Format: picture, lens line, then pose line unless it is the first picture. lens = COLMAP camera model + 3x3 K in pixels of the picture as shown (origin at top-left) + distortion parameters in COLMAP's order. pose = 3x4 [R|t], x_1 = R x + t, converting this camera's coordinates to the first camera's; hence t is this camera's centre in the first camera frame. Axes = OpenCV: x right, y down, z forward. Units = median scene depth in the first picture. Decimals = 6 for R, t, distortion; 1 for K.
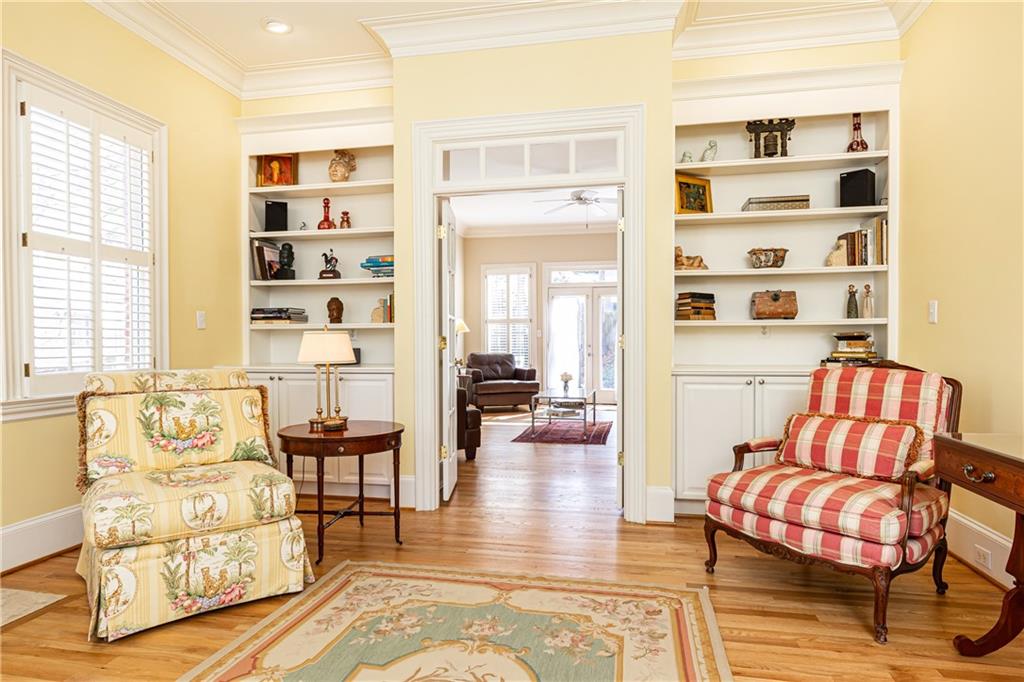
lens RADIAL K [[594.5, 0, 508.8], [0, 594.5, 347.7], [0, 0, 1]] dist [0.003628, 0.001846]
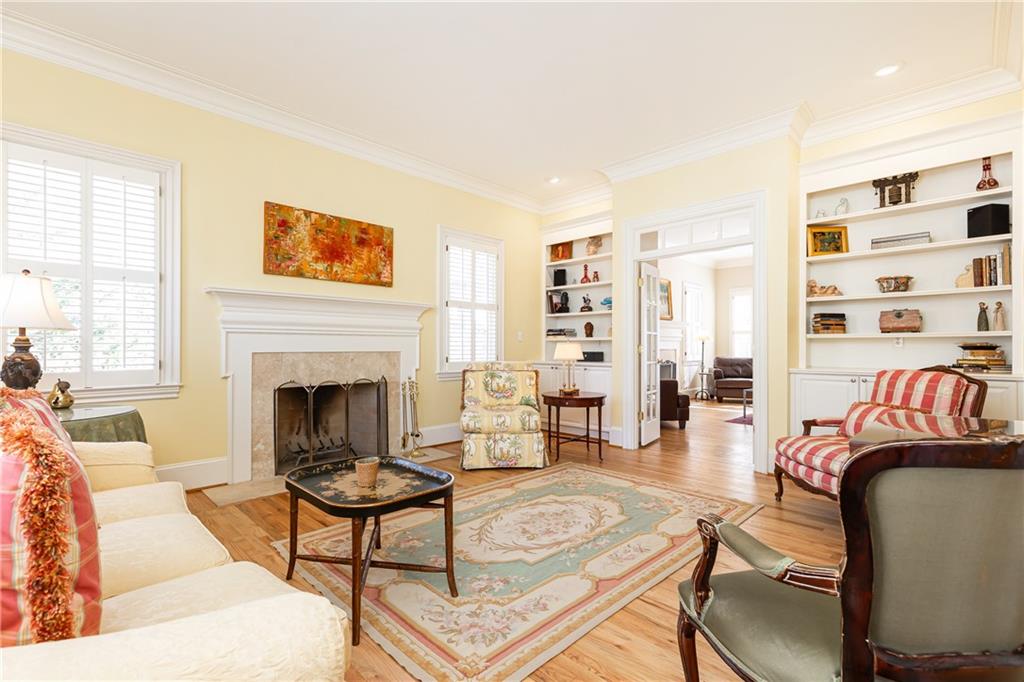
lens RADIAL K [[464.1, 0, 496.9], [0, 464.1, 342.3], [0, 0, 1]] dist [0.010492, -0.001501]
pose [[0.815681, -0.001148, -0.578501, 0.329597], [-0.010841, 0.999792, -0.017271, -0.000947], [0.578400, 0.020359, 0.815499, -0.303685]]
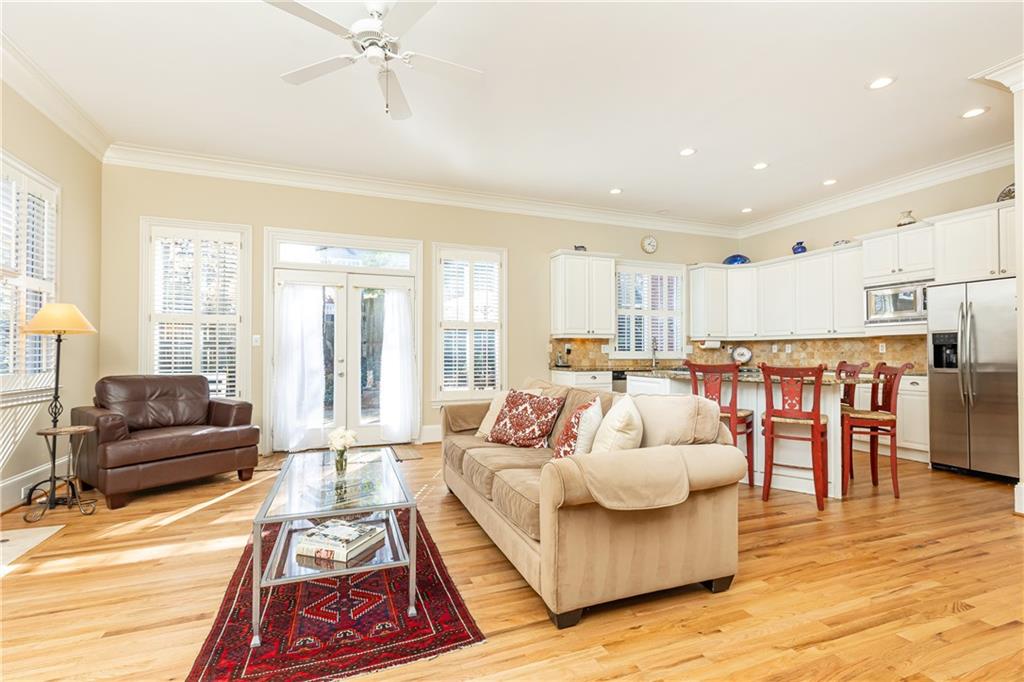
lens RADIAL K [[464.1, 0, 508.9], [0, 464.1, 348.5], [0, 0, 1]] dist [0.010492, -0.001501]
pose [[0.843064, 0.007797, 0.537757, 0.030562], [0.002893, 0.999815, -0.019033, -0.013855], [-0.537806, 0.017602, 0.842885, 1.164749]]
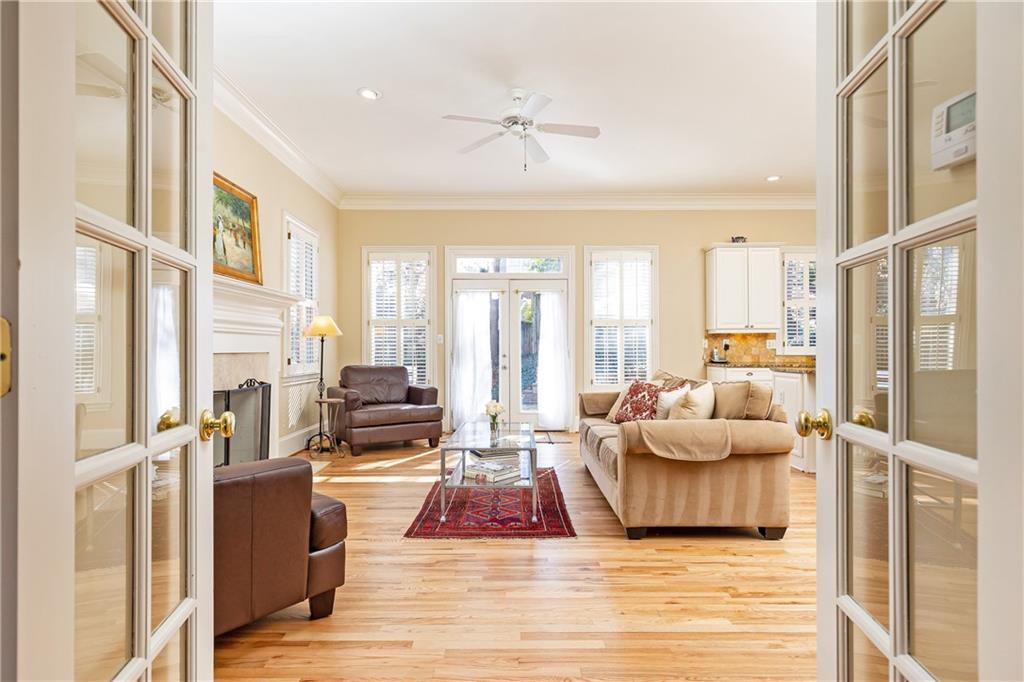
lens RADIAL K [[538.5, 0, 514.5], [0, 538.5, 346.6], [0, 0, 1]] dist [0.025280, 0.000267]
pose [[0.977771, 0.001786, 0.209669, -0.001804], [0.001429, 0.999884, -0.015178, -0.008812], [-0.209672, 0.015141, 0.977655, 0.792549]]
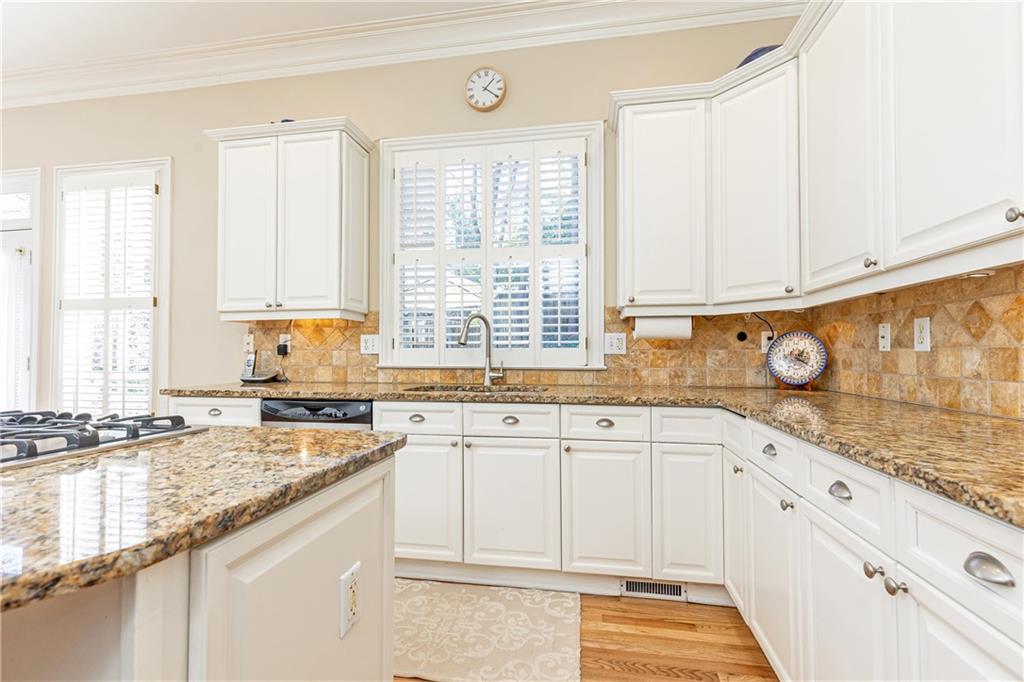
lens RADIAL K [[464.1, 0, 507.0], [0, 464.1, 344.4], [0, 0, 1]] dist [0.010492, -0.001501]
pose [[0.999437, 0.002339, 0.033478, 1.409692], [-0.001401, 0.999607, -0.027997, -0.021661], [-0.033530, 0.027934, 0.999047, 1.632976]]
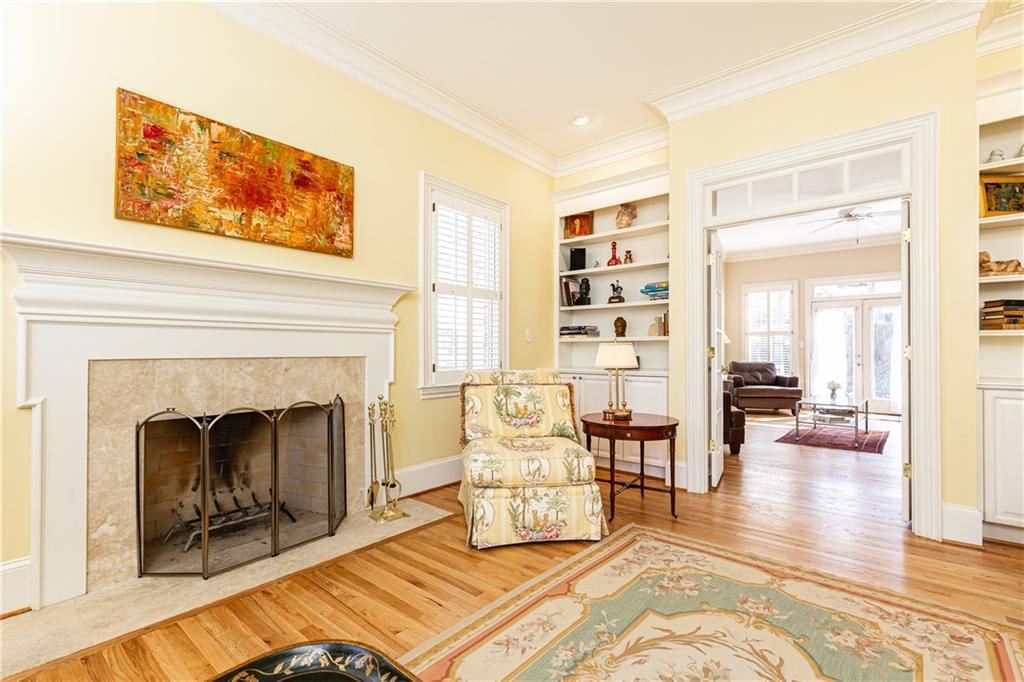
lens RADIAL K [[464.1, 0, 513.4], [0, 464.1, 346.7], [0, 0, 1]] dist [0.010492, -0.001501]
pose [[0.879831, 0.000022, -0.475286, -0.018781], [-0.009128, 0.999816, -0.016851, -0.000682], [0.475199, 0.019164, 0.879670, -0.003198]]
